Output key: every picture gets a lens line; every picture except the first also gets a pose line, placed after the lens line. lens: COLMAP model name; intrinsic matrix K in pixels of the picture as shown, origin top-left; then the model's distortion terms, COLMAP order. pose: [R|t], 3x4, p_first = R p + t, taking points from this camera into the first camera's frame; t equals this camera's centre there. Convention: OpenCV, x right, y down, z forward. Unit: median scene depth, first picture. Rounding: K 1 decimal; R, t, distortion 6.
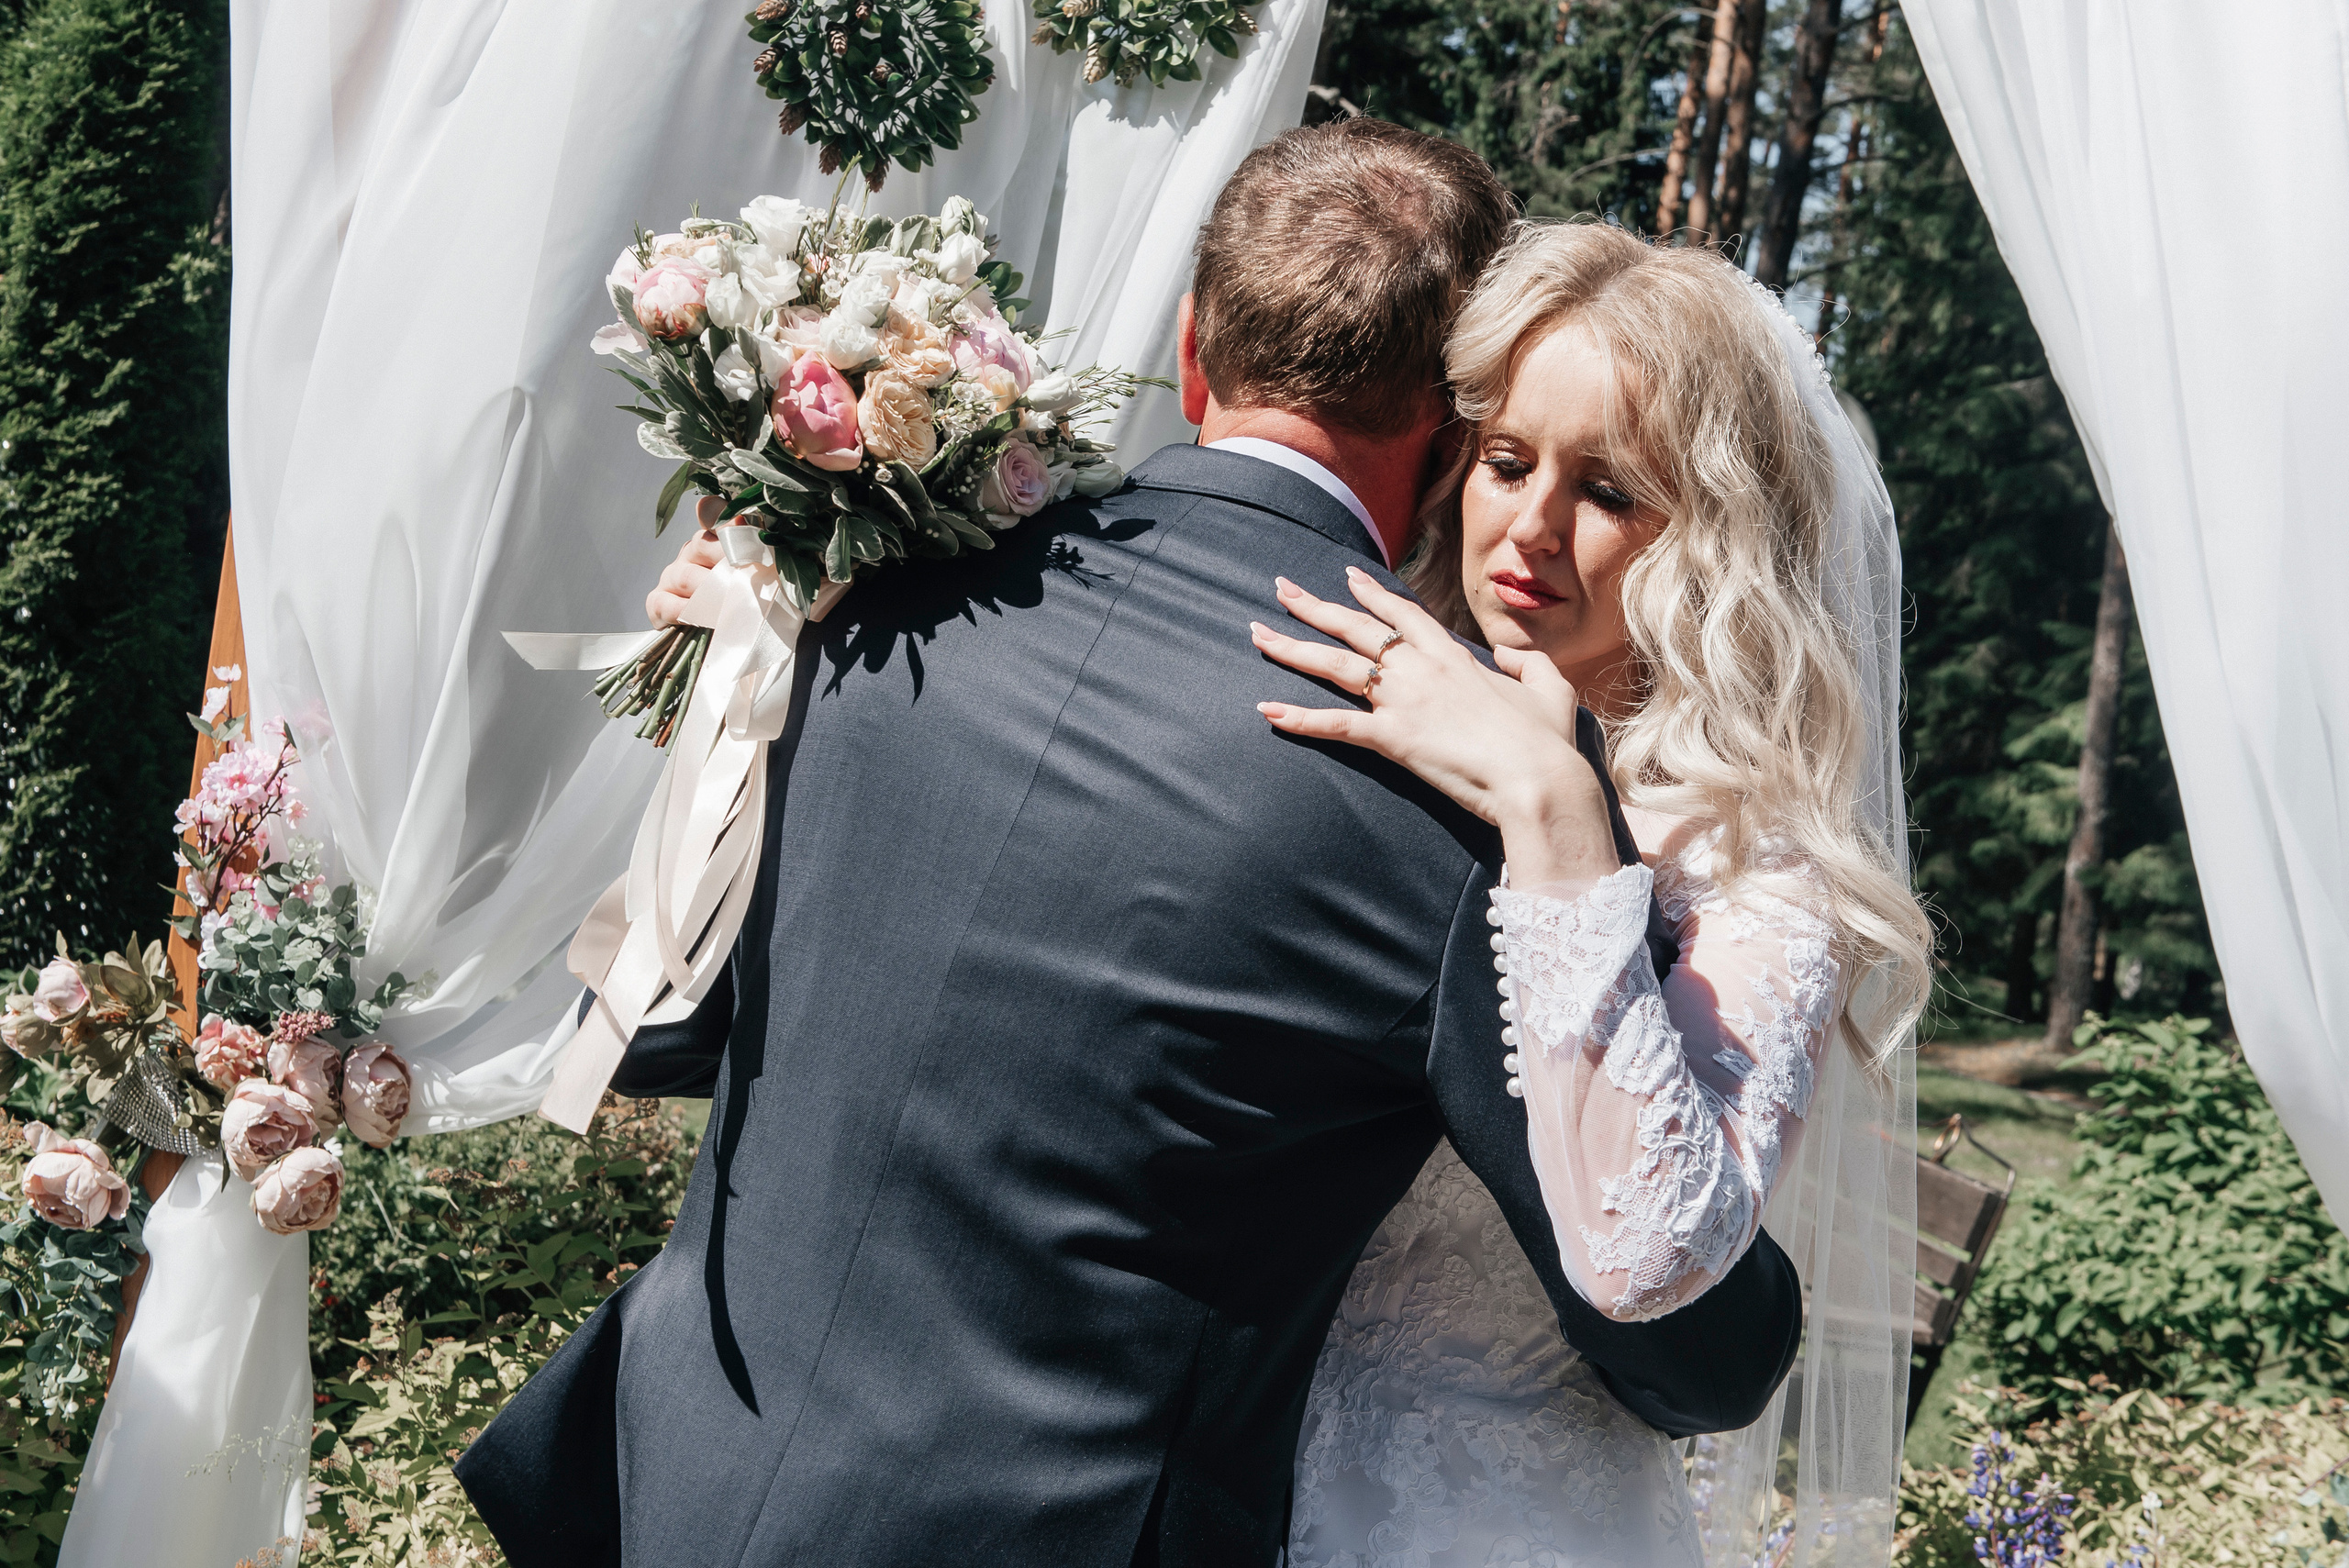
lens RADIAL K [[3351.5, 0, 1169.1], [0, 3351.5, 834.0], [0, 0, 1]] dist [-0.039685, -0.013064]
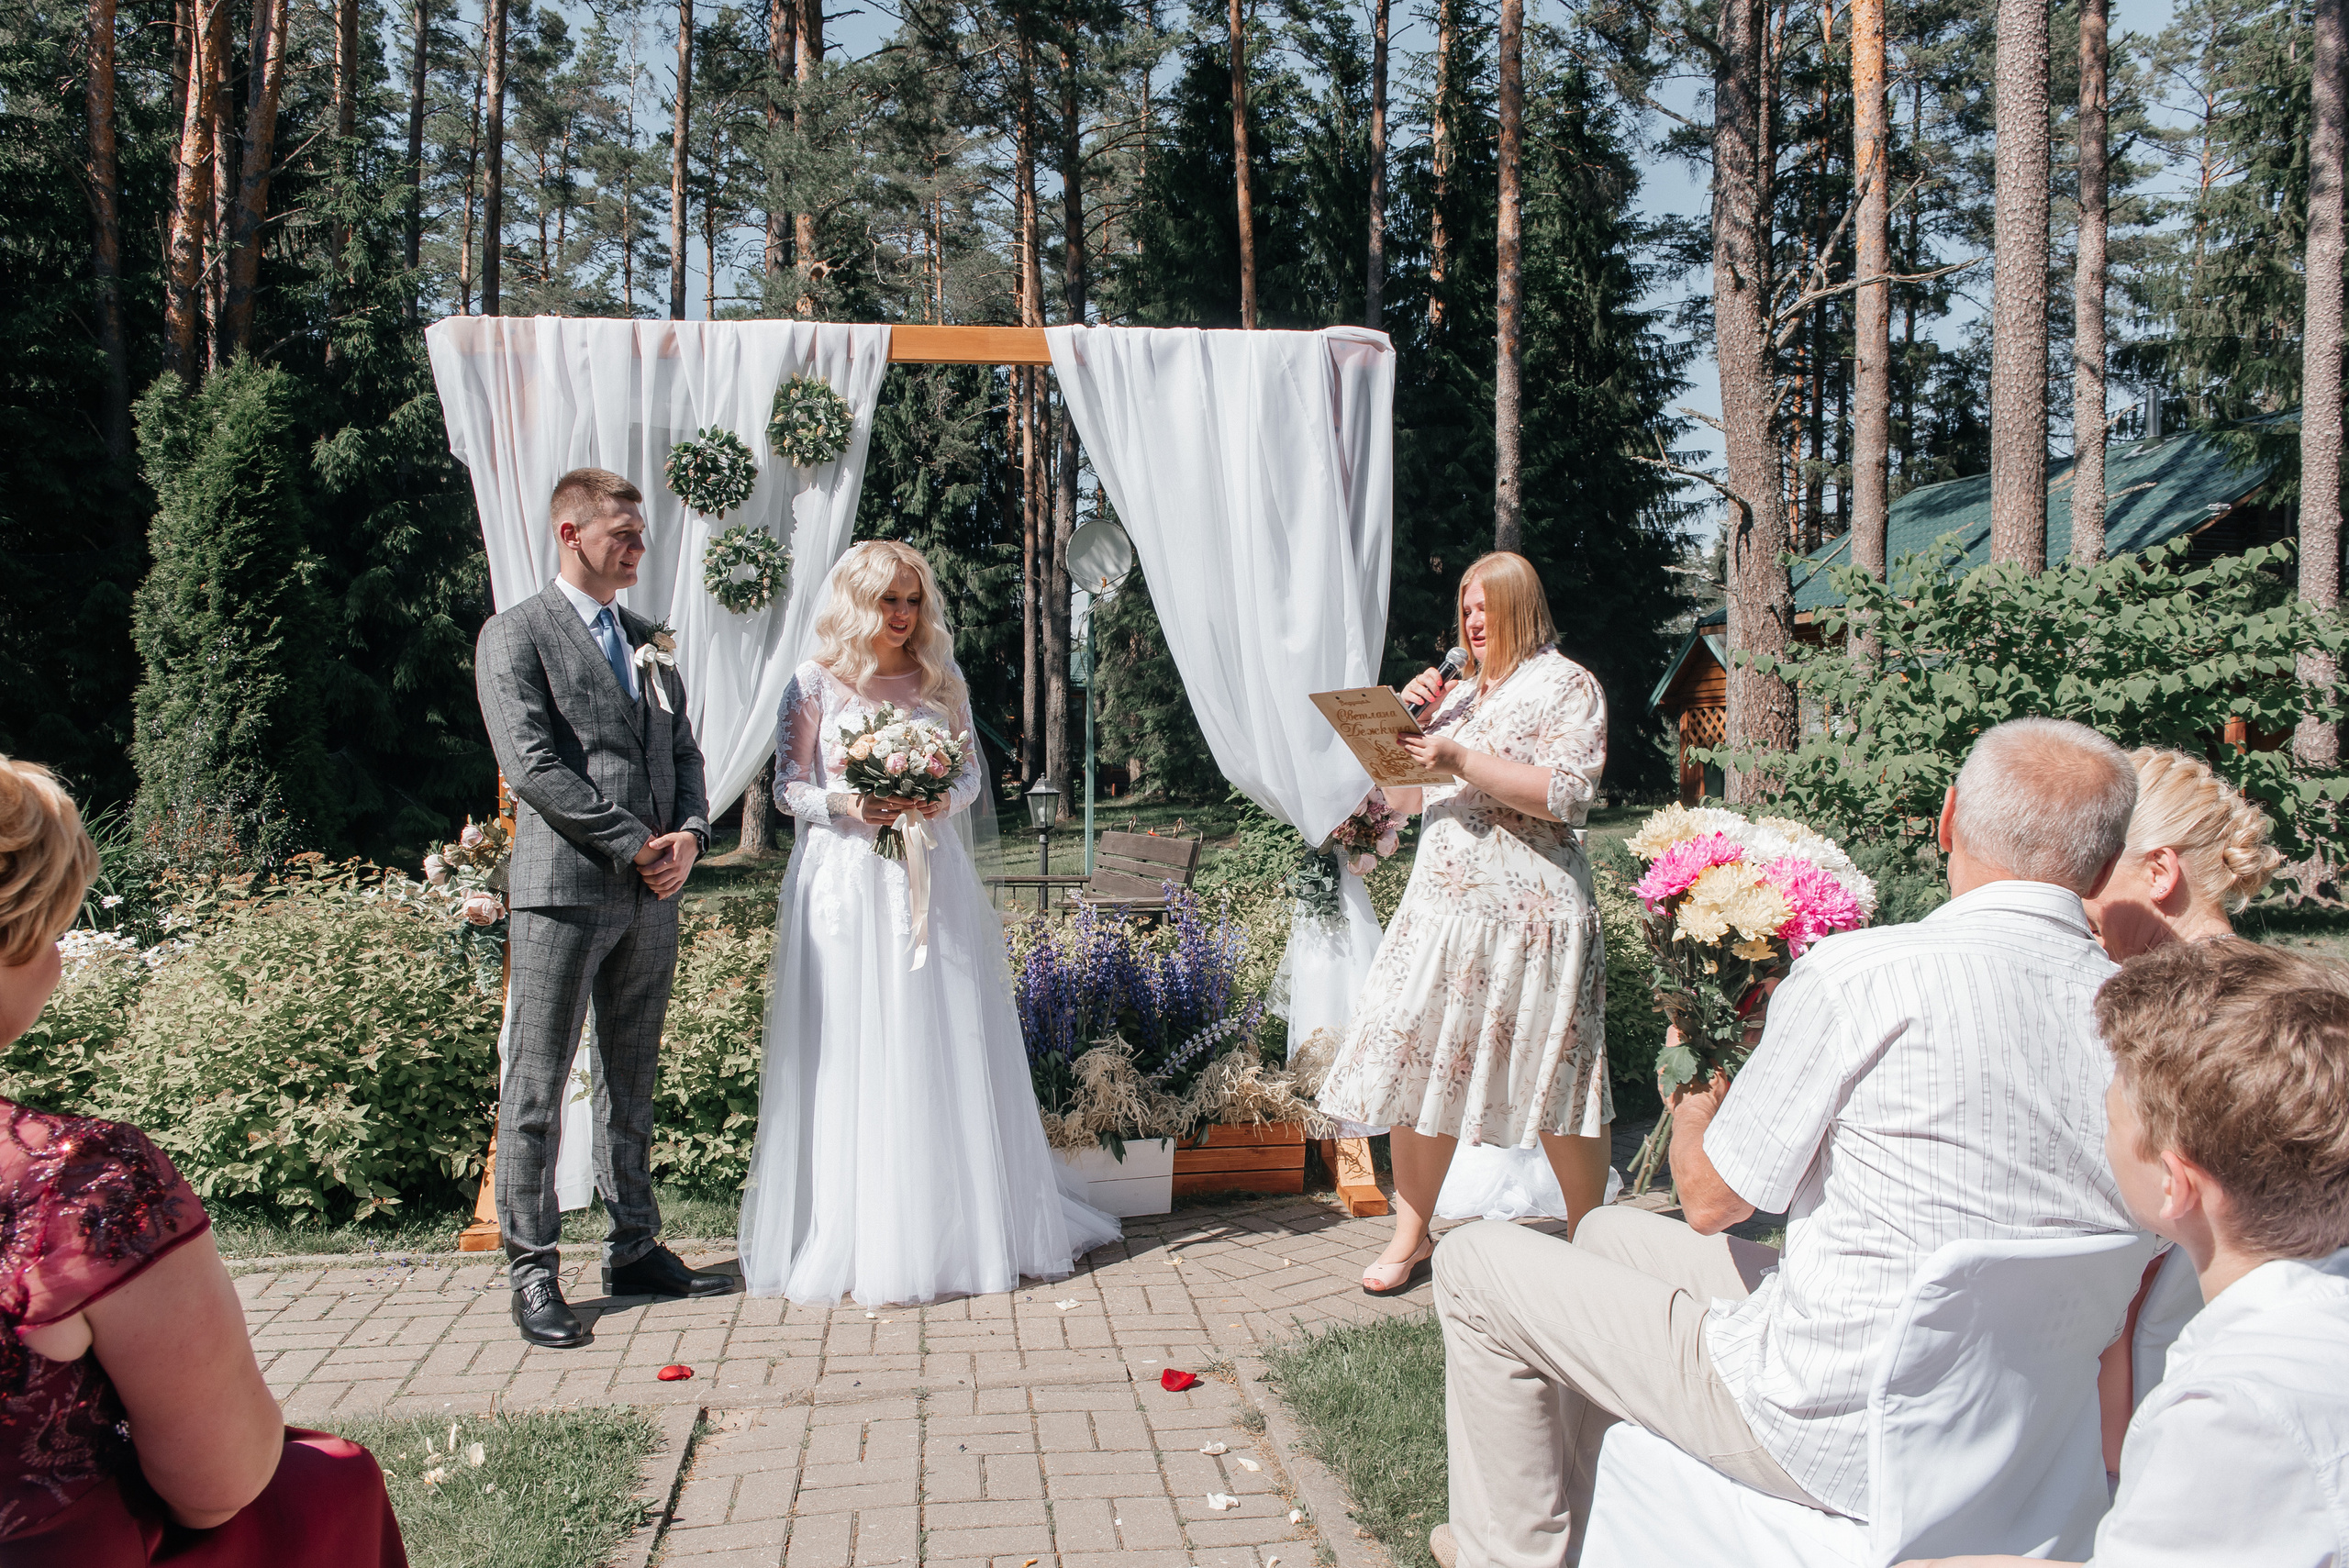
lens RADIAL K [[1834.3, 0, 1169.9], [0, 1834.3, 797.6], [0, 0, 1]] dist [0.016766, -0.017266]
pose [[0.967422, -0.155847, 0.199515, -0.025812], [0.153870, 0.987763, 0.025476, 0.023381], [-0.201044, 0.006053, 0.979563, -0.219786]]
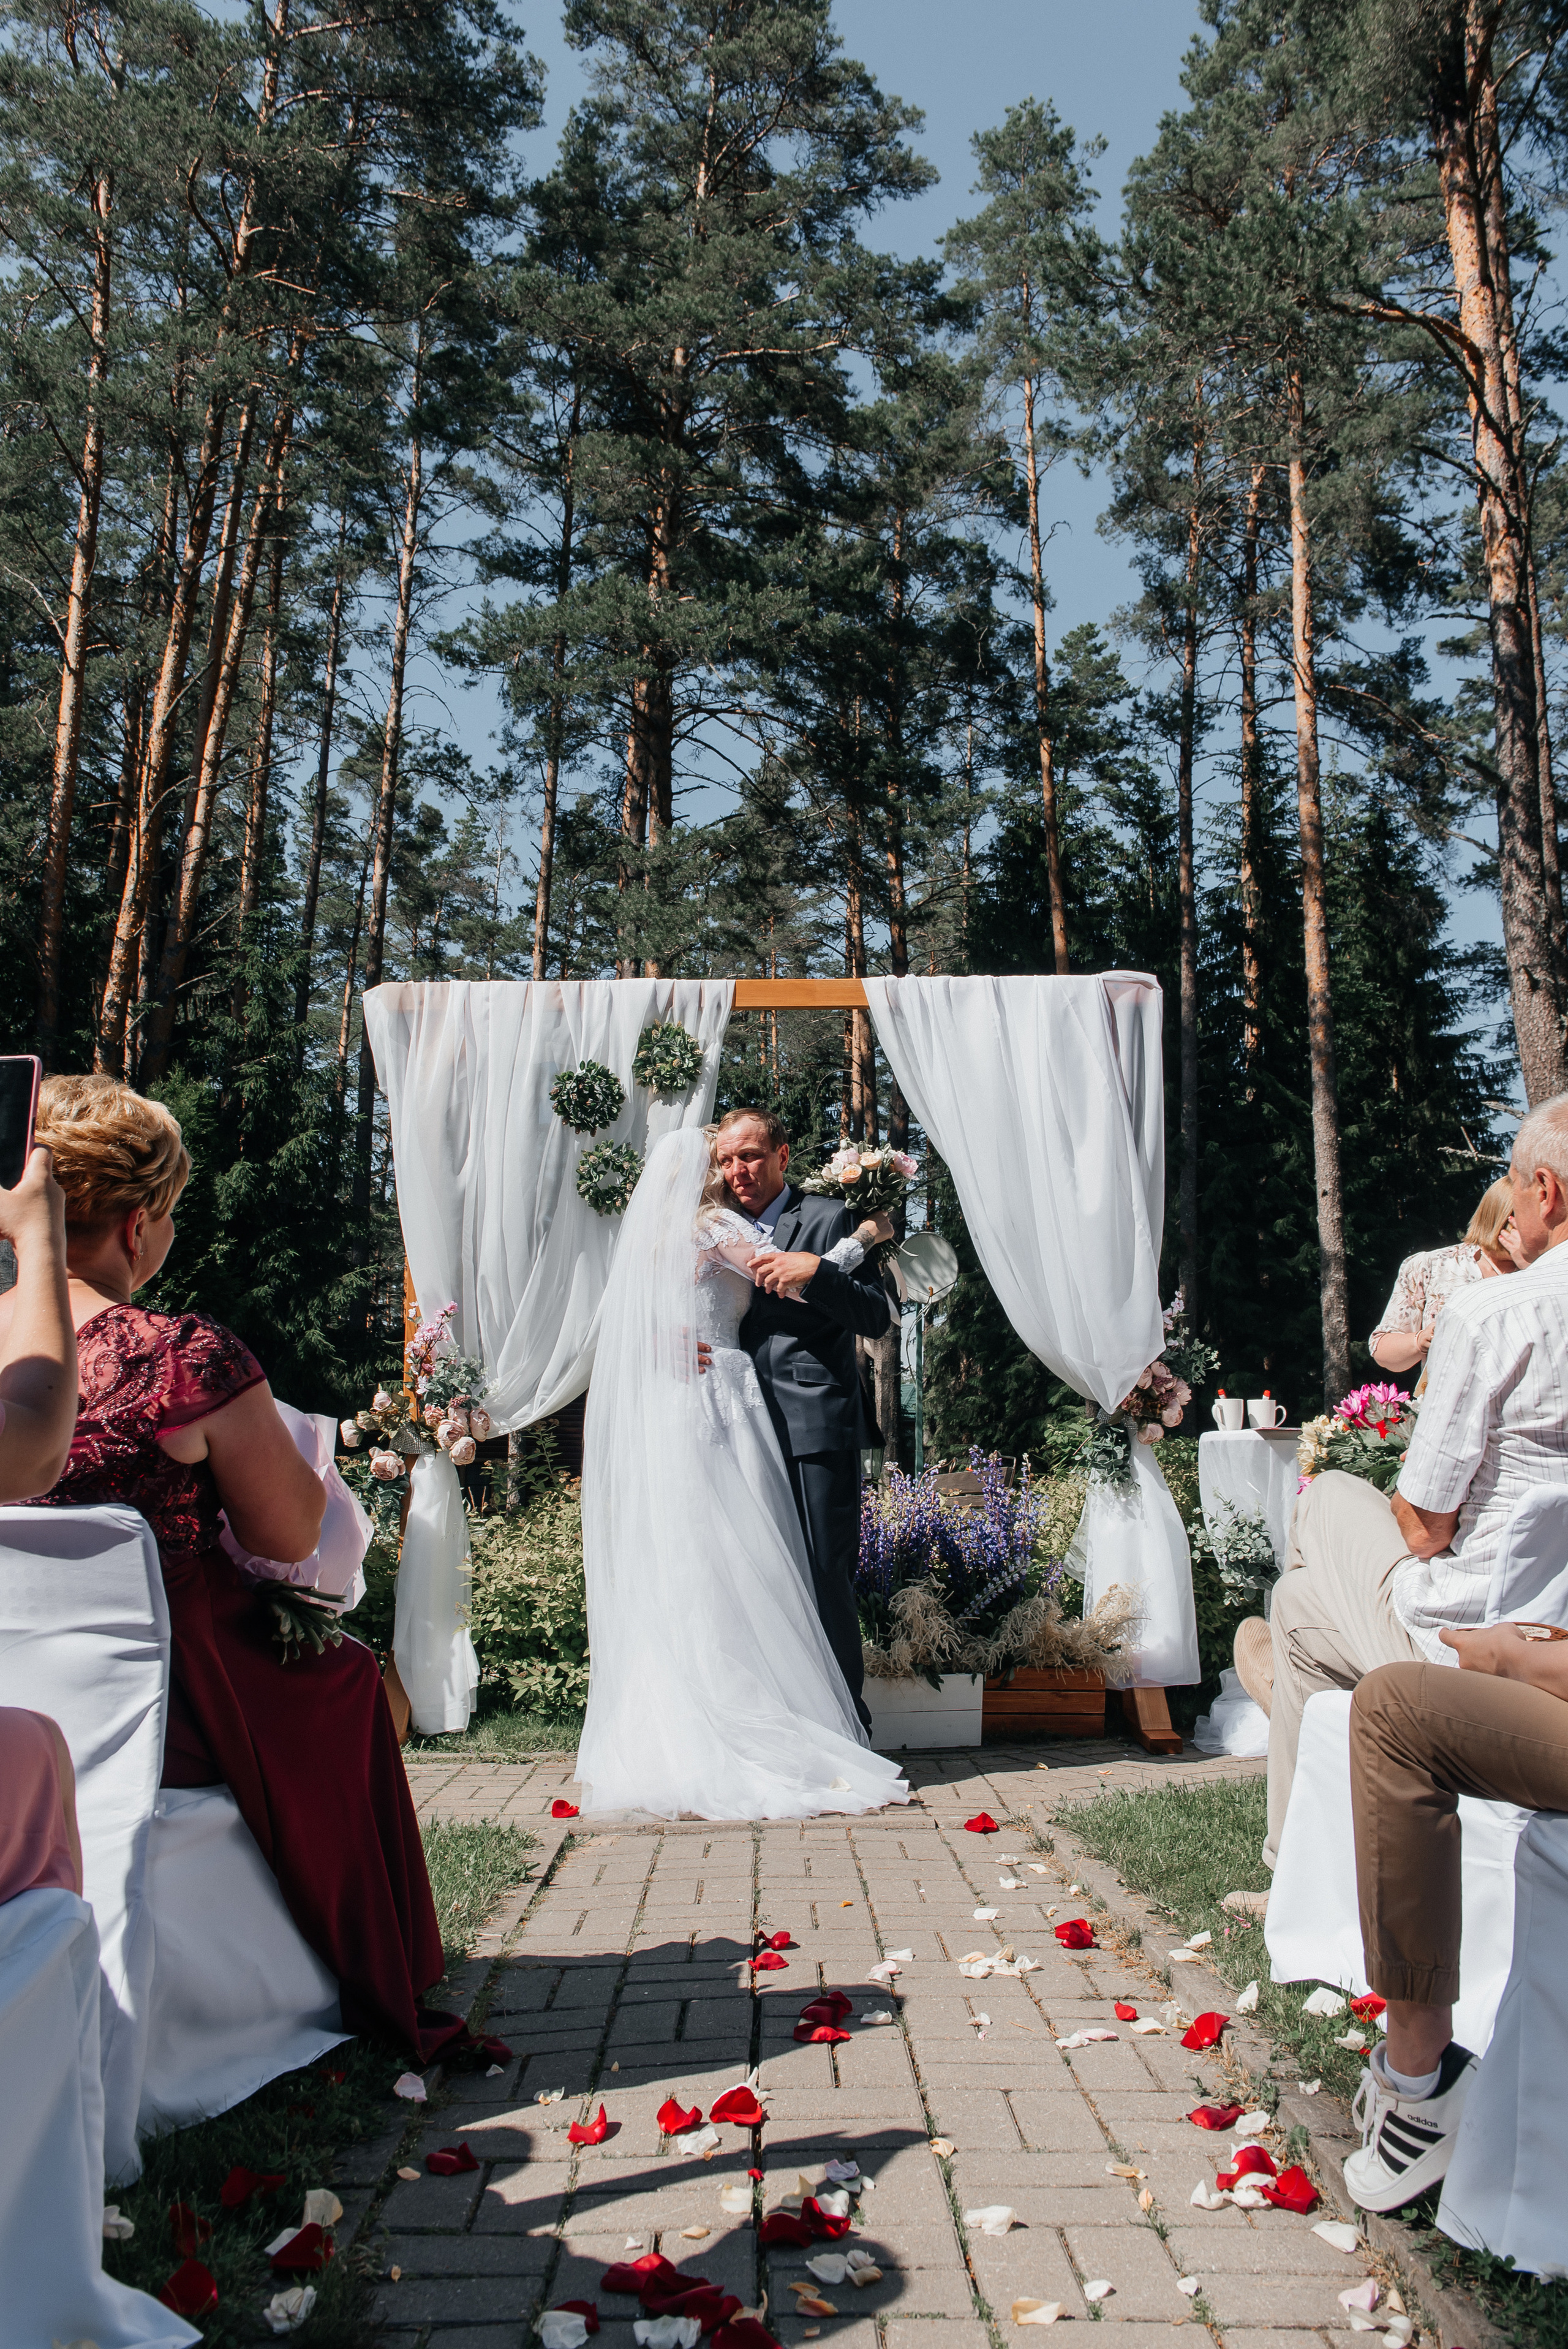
lens RADIAL K [[1834.1, 0, 784.0], [0, 1834.1, 1174.5], [0, 0, 1]] dist [0.016766, -0.017266]
pose [[0.984676, -0.133354, 0.112384, -0.041796], [0.152860, 0.970180, -0.188106, 0.082940], [-0.083948, 0.202403, 0.975698, -0.302001]]
